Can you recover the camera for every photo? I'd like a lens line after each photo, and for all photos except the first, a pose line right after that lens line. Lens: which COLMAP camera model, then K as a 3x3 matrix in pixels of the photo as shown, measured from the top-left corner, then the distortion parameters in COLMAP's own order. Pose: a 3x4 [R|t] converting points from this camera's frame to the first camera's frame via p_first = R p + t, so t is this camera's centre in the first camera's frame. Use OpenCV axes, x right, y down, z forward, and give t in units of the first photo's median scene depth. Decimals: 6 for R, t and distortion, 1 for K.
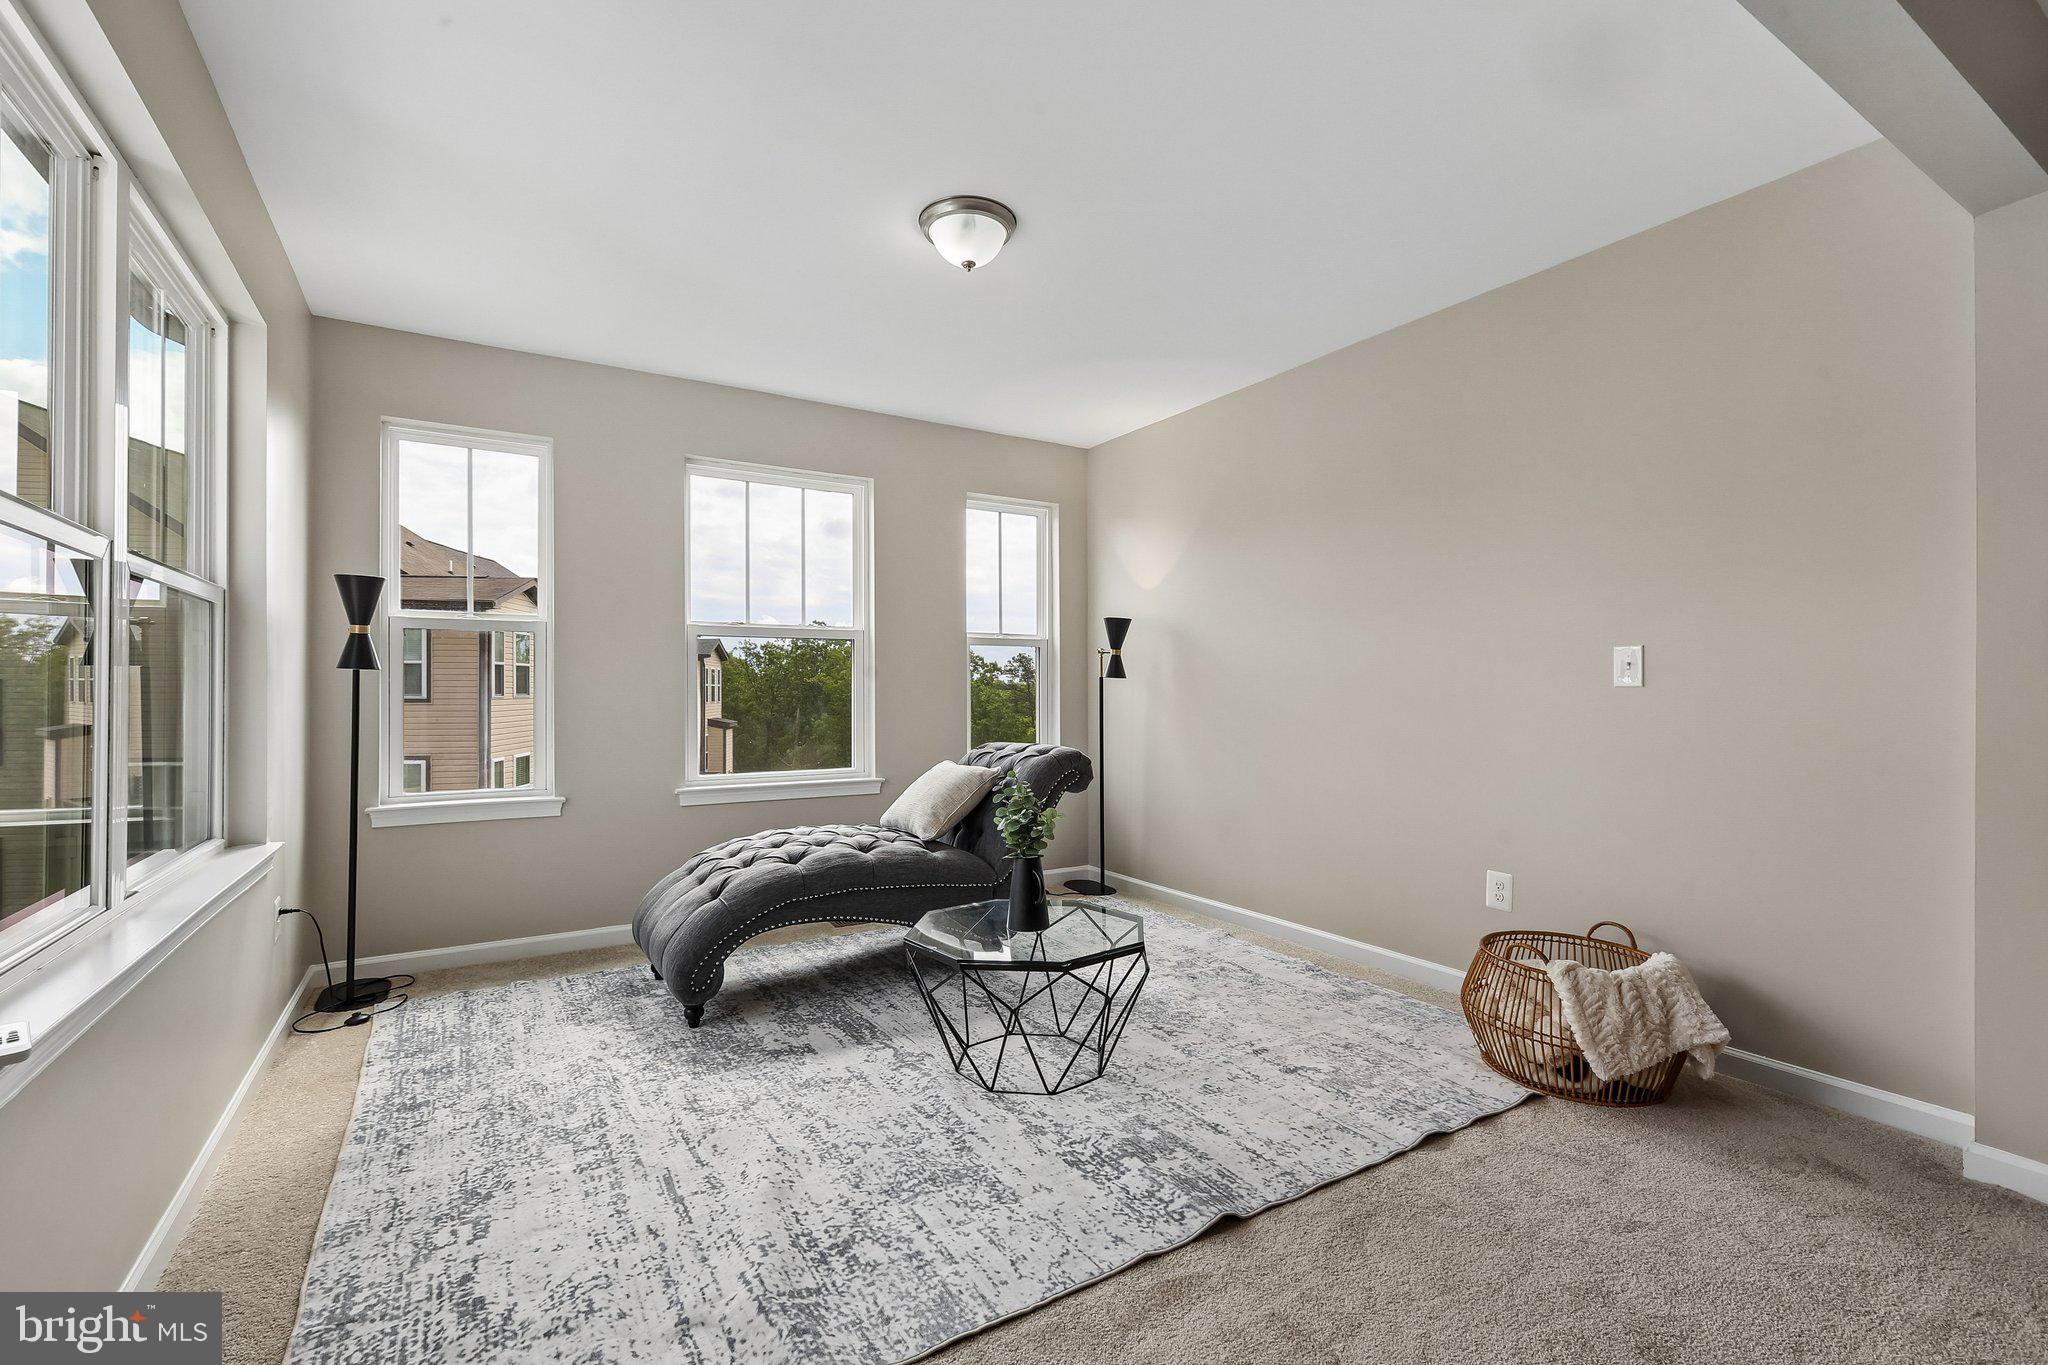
lens RADIAL K [[891.5, 0, 1040.5], [0, 891.5, 683.3], [0, 0, 1]] dist [0.004037, 0.000283]
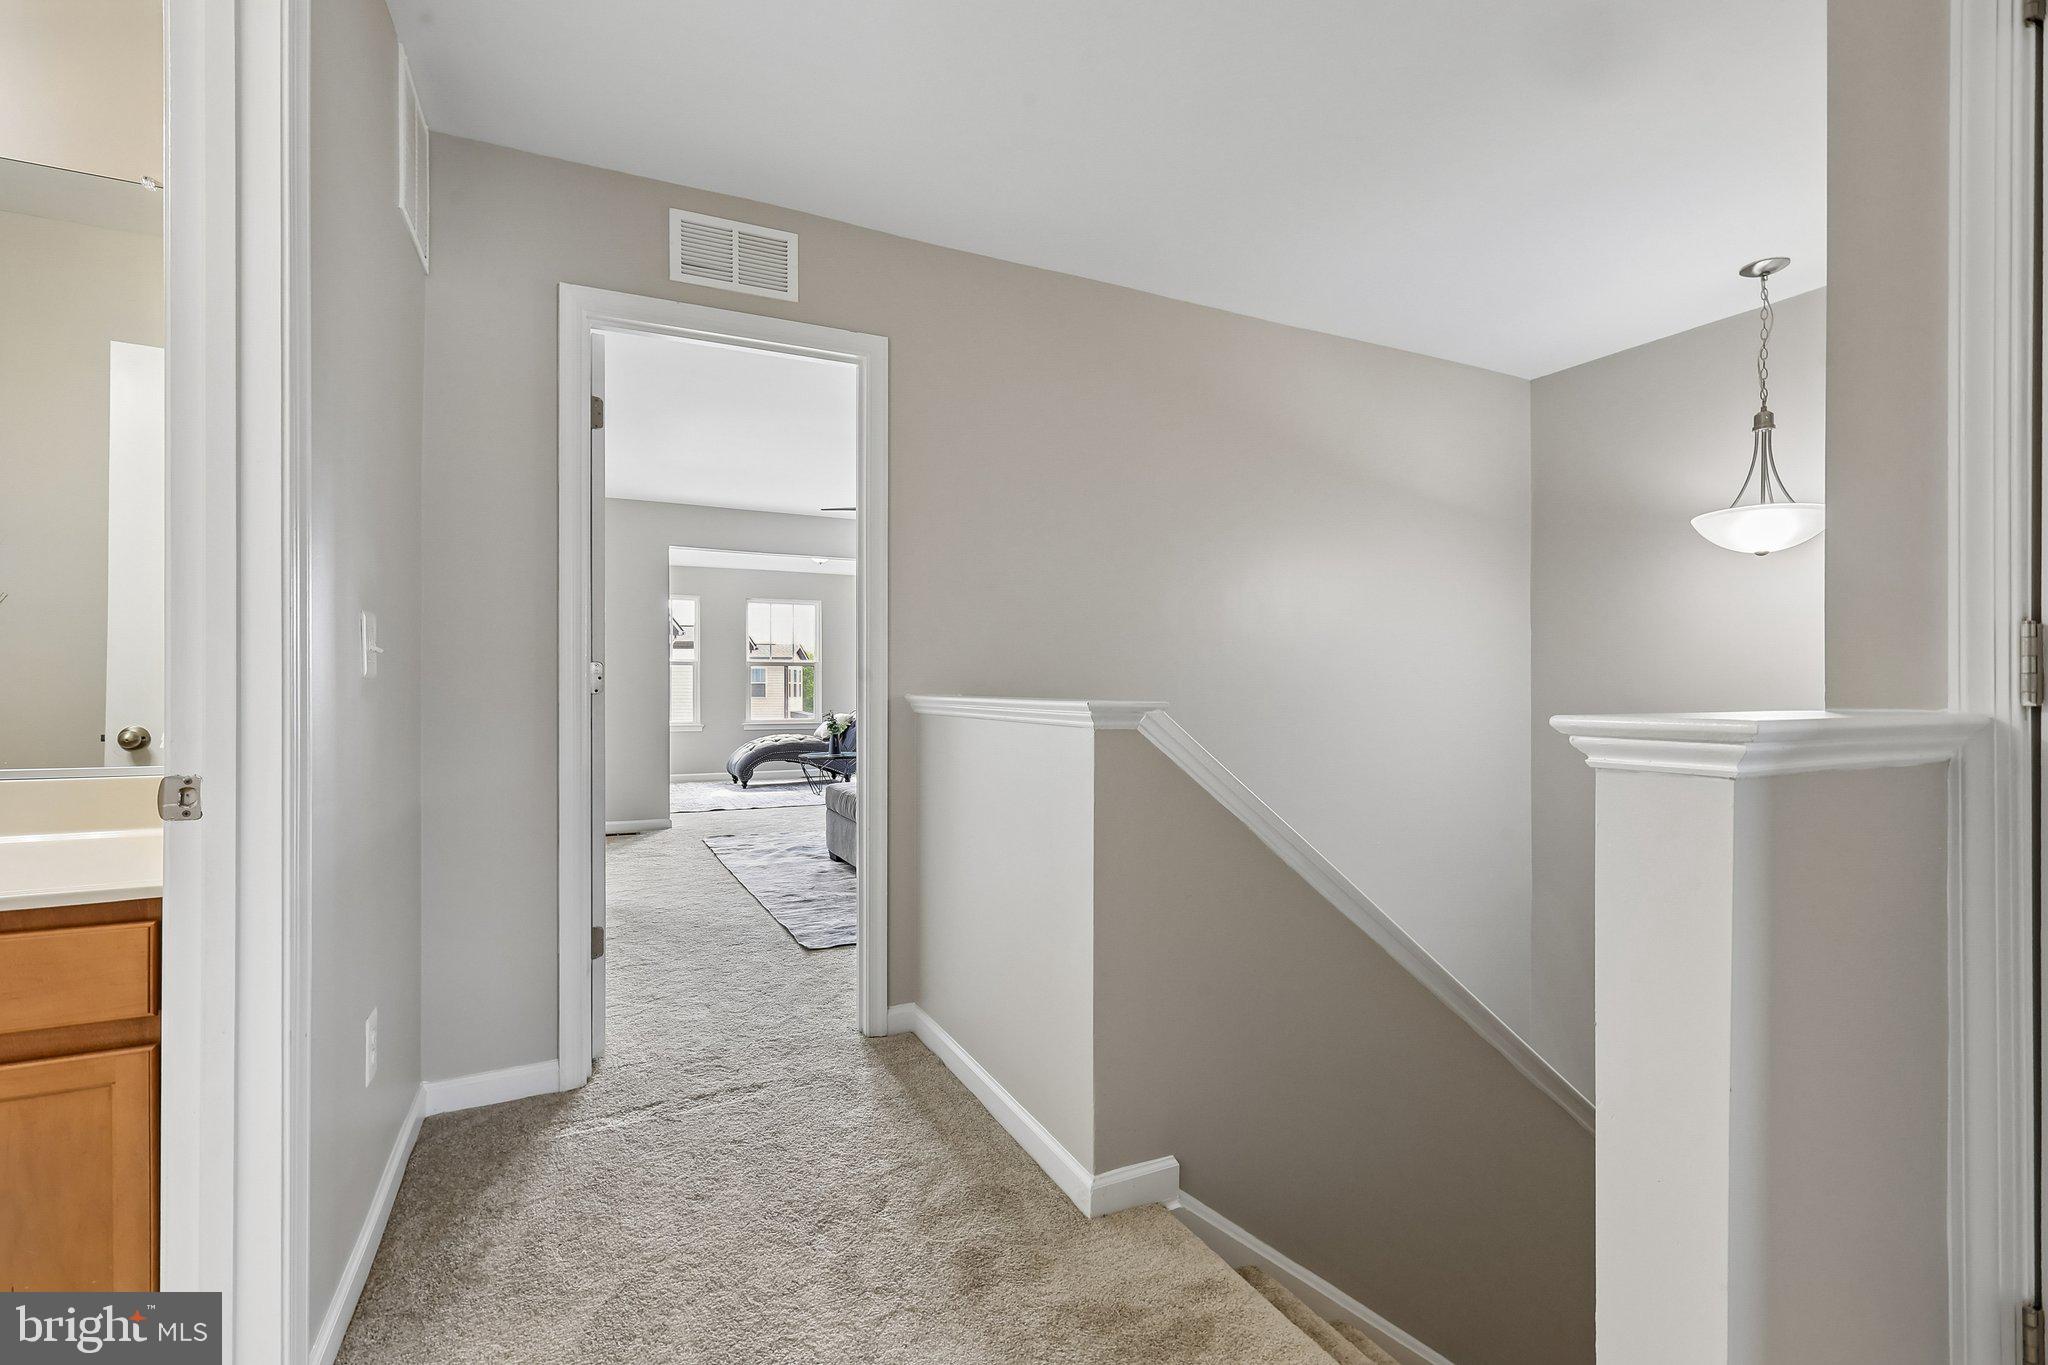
lens RADIAL K [[891.5, 0, 1005.7], [0, 891.5, 685.8], [0, 0, 1]] dist [0.004037, 0.000283]
pose [[0.991874, 0.007298, -0.127017, 0.612917], [-0.006784, 0.999967, 0.004475, -0.008406], [0.127046, -0.003576, 0.991890, -1.329844]]
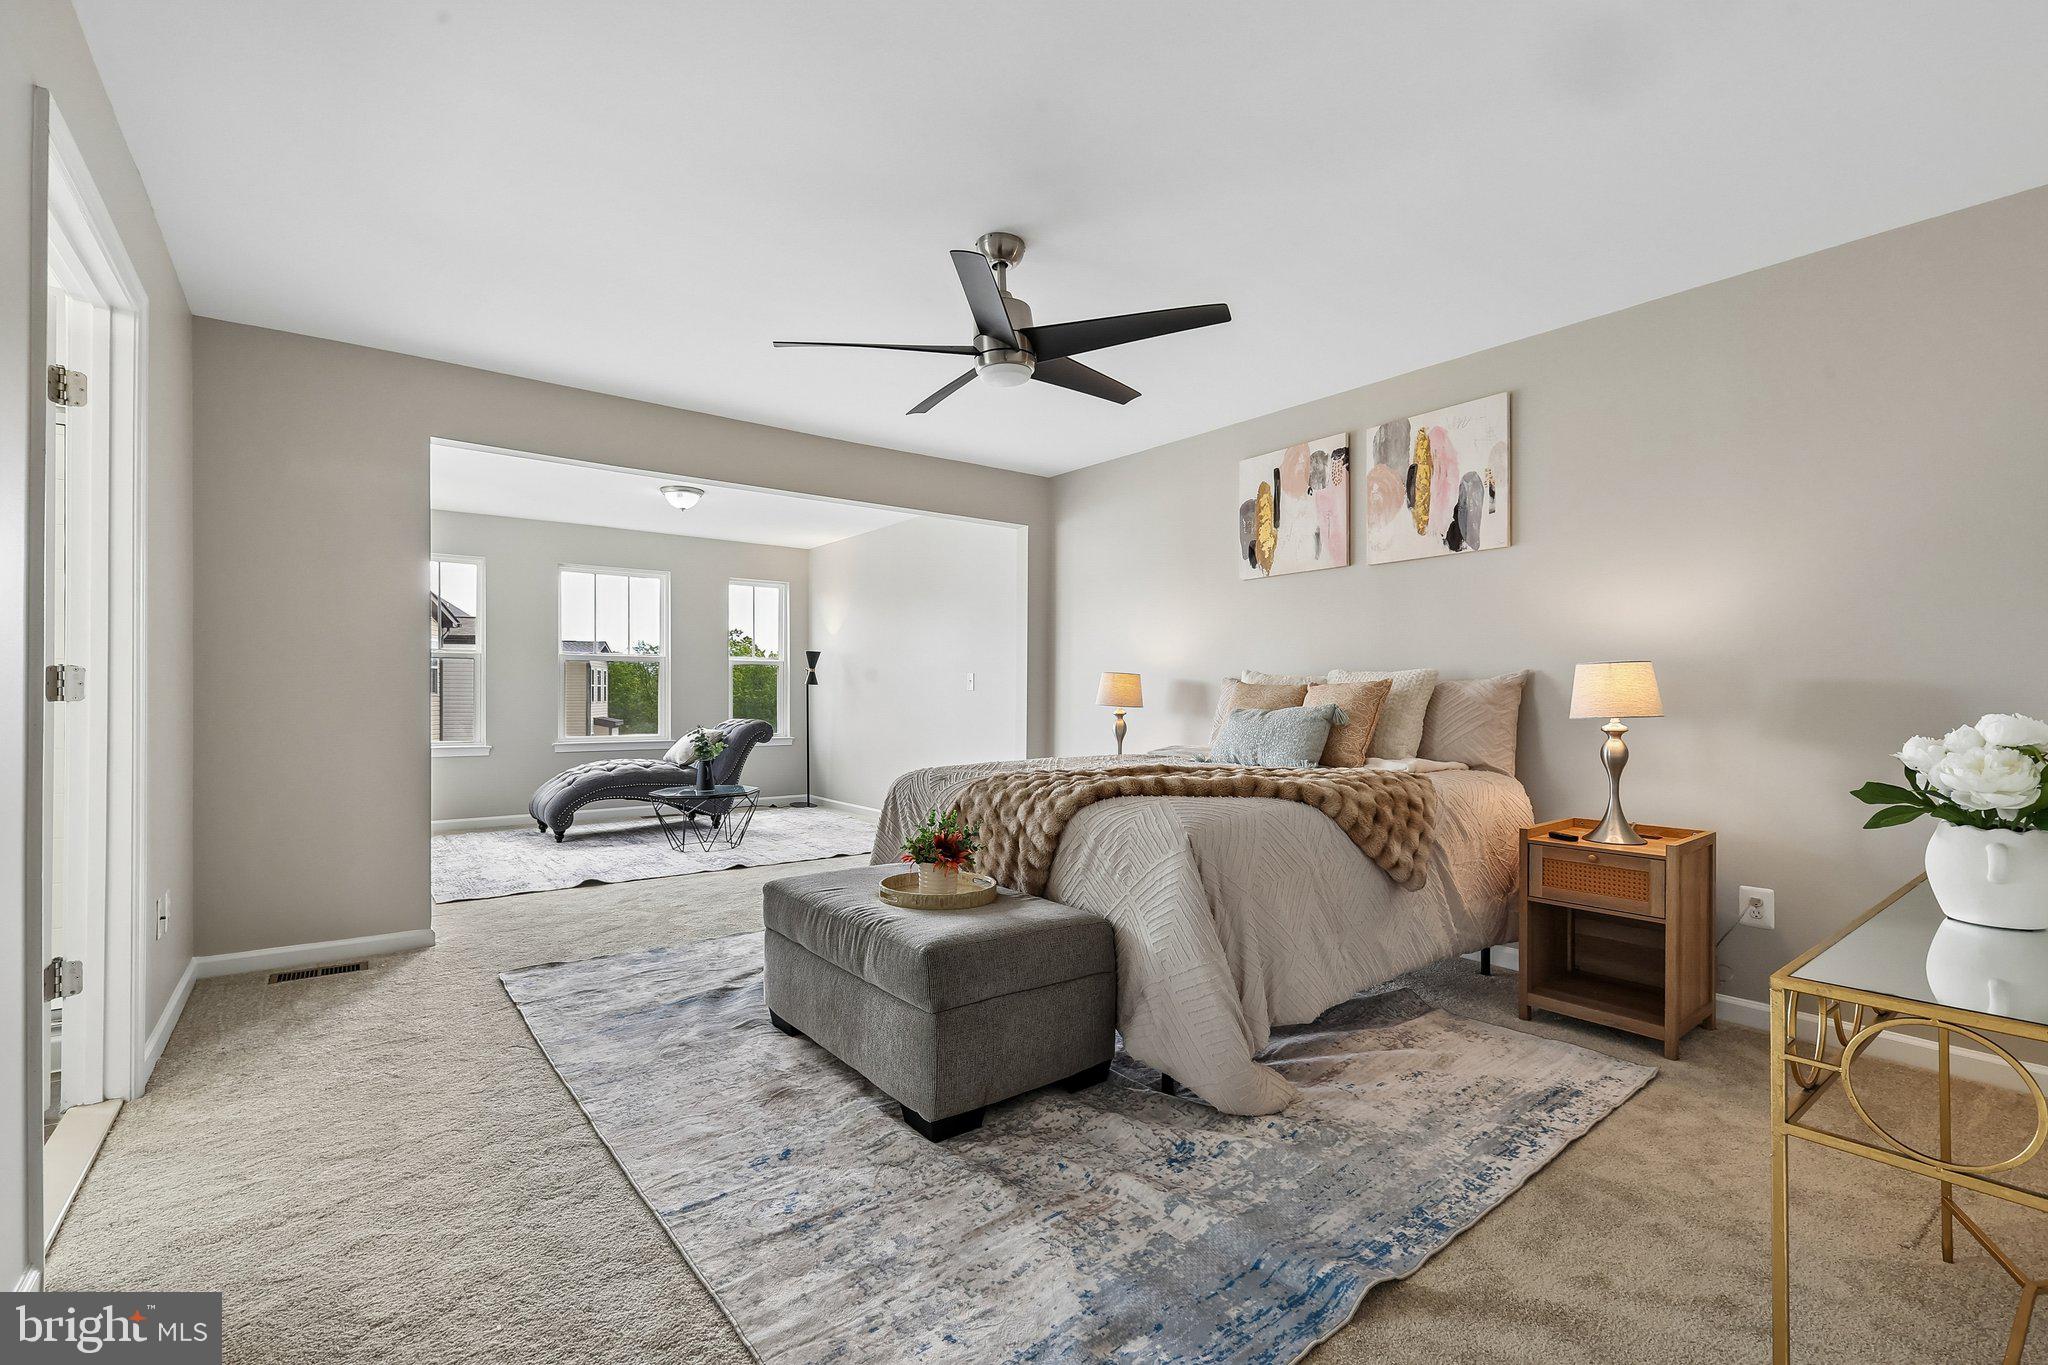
lens RADIAL K [[891.5, 0, 1029.1], [0, 891.5, 690.3], [0, 0, 1]] dist [0.004037, 0.000283]
pose [[0.995550, 0.009141, 0.093787, 0.348418], [-0.009515, 0.999948, 0.003541, -0.004936], [-0.093750, -0.004418, 0.995586, -0.811215]]
